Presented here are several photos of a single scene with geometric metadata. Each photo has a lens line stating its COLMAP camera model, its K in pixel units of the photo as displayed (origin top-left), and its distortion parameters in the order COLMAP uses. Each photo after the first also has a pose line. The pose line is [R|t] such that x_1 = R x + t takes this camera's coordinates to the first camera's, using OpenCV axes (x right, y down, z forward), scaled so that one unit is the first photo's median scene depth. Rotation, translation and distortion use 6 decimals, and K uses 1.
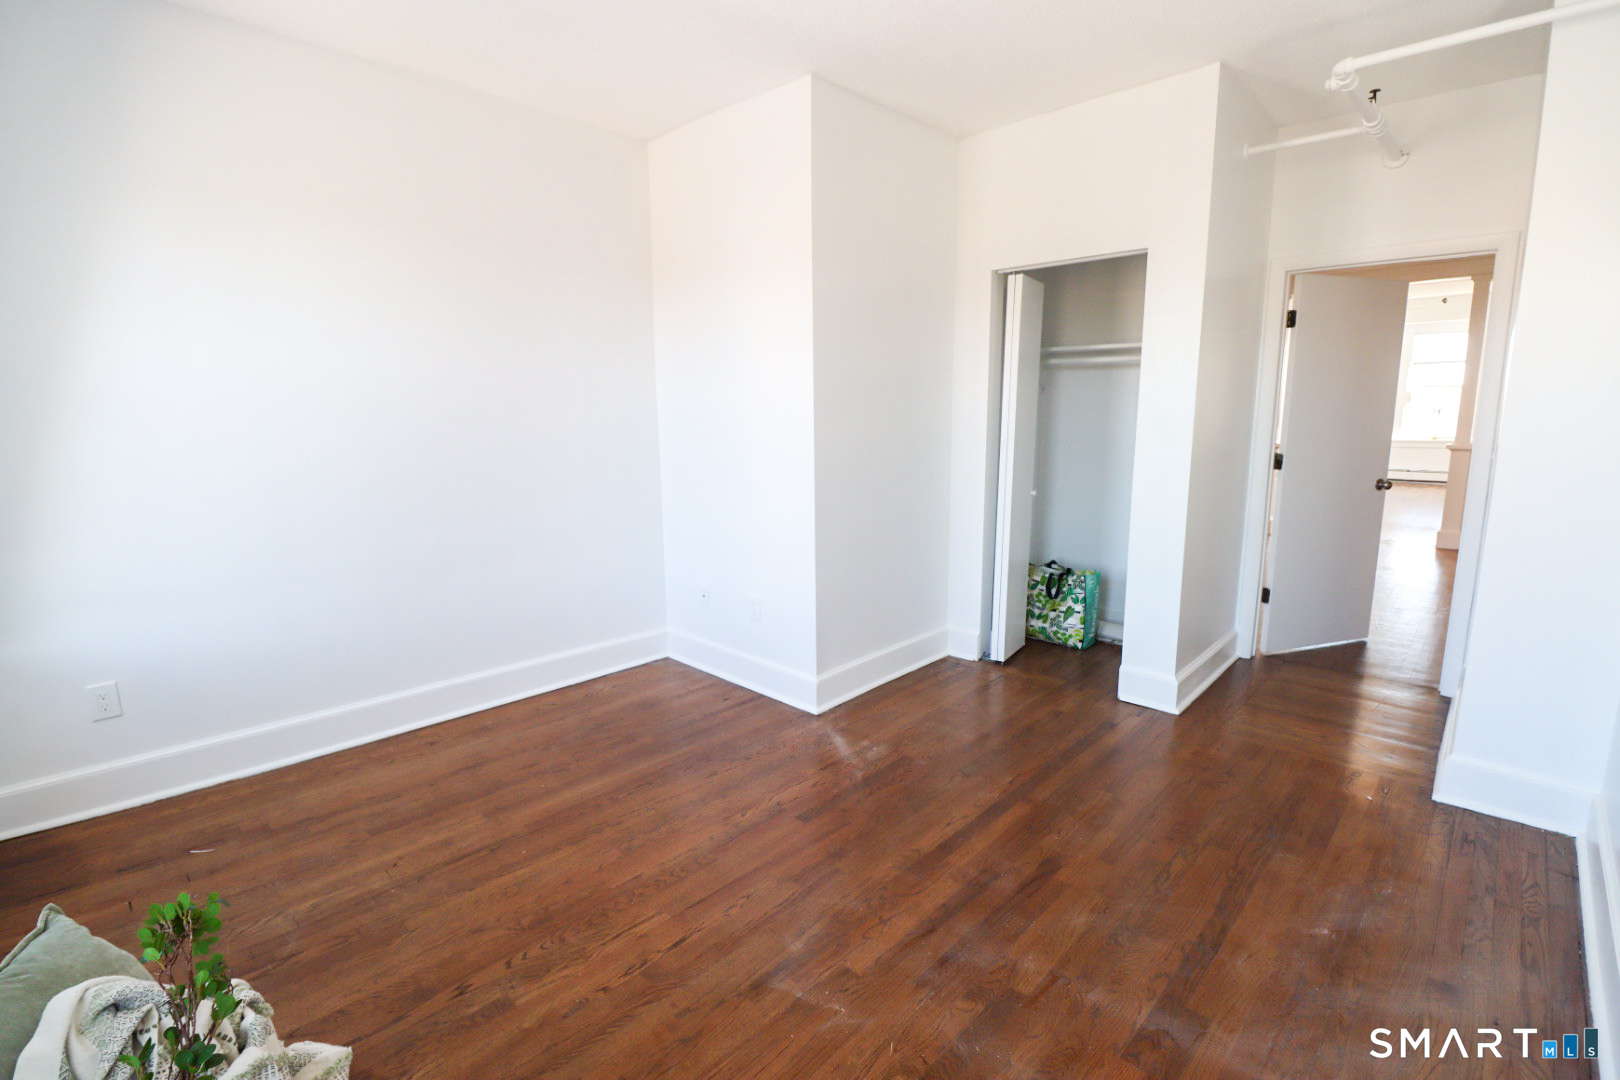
lens RADIAL K [[757.7, 0, 810.0], [0, 757.7, 540.0], [0, 0, 1]] dist [-0.000970, -0.000072]
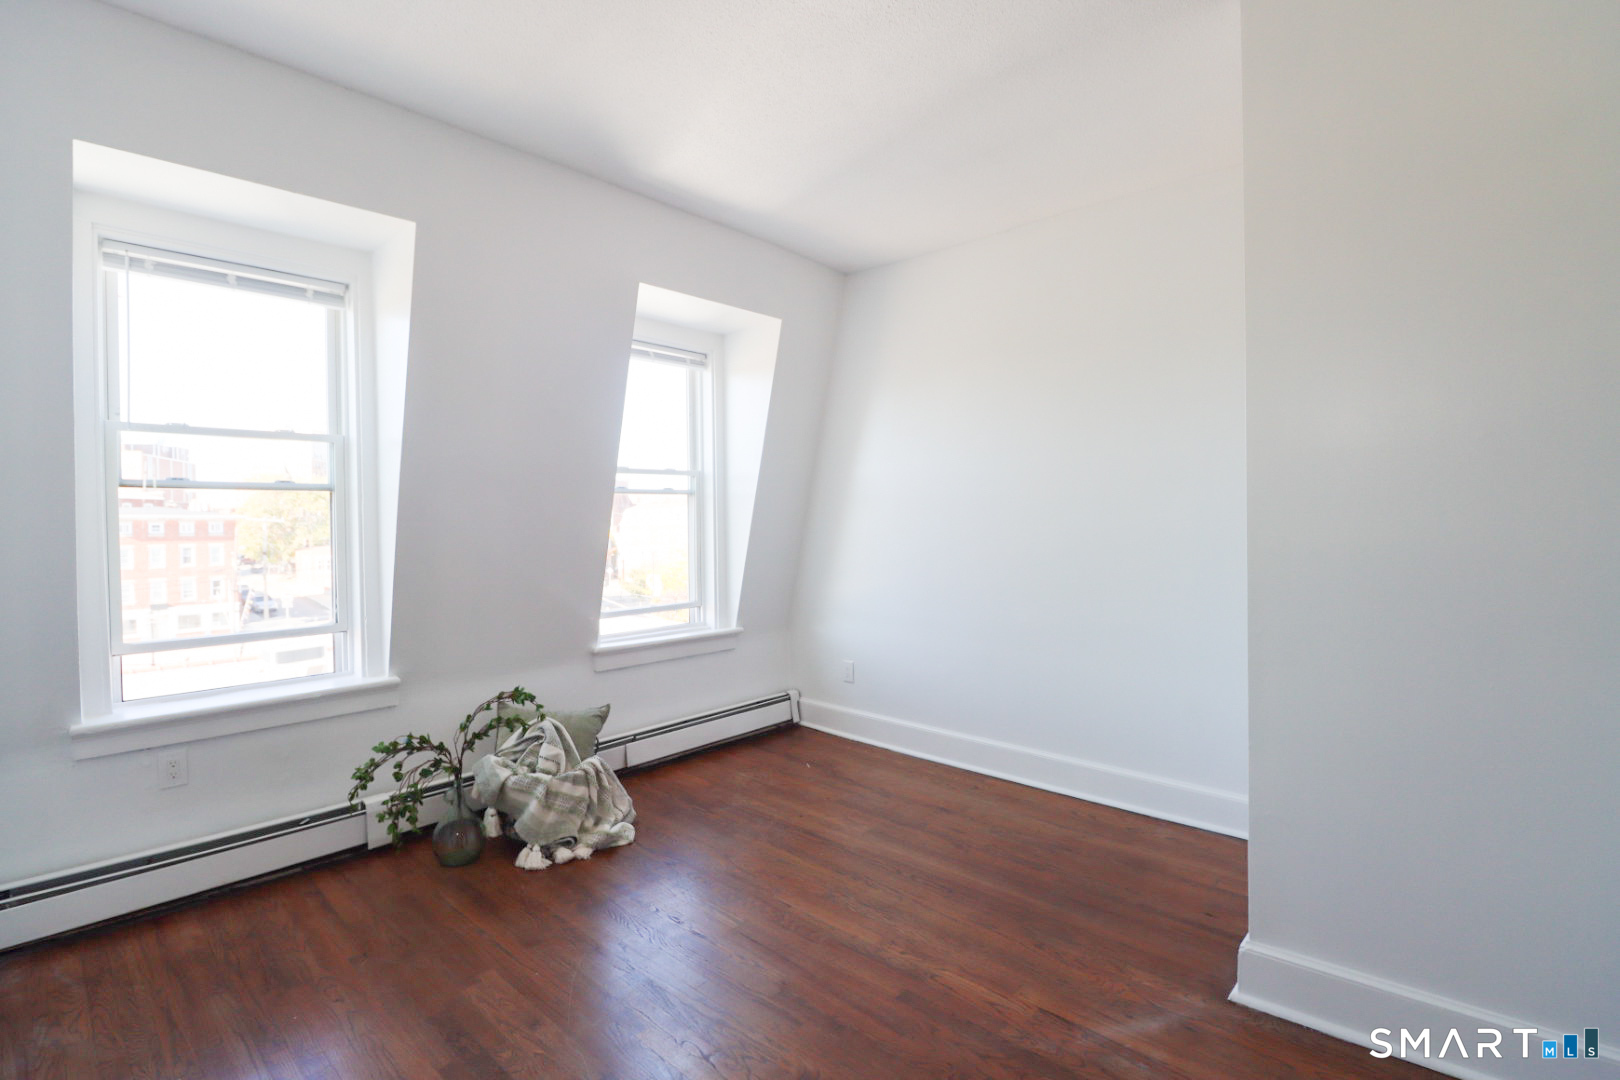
lens RADIAL K [[757.7, 0, 810.0], [0, 757.7, 540.0], [0, 0, 1]] dist [-0.000970, -0.000072]
pose [[0.008952, 0.034350, -0.999370, 0.749043], [-0.155250, 0.987339, 0.032545, -0.123445], [0.987835, 0.154861, 0.014172, 0.765553]]
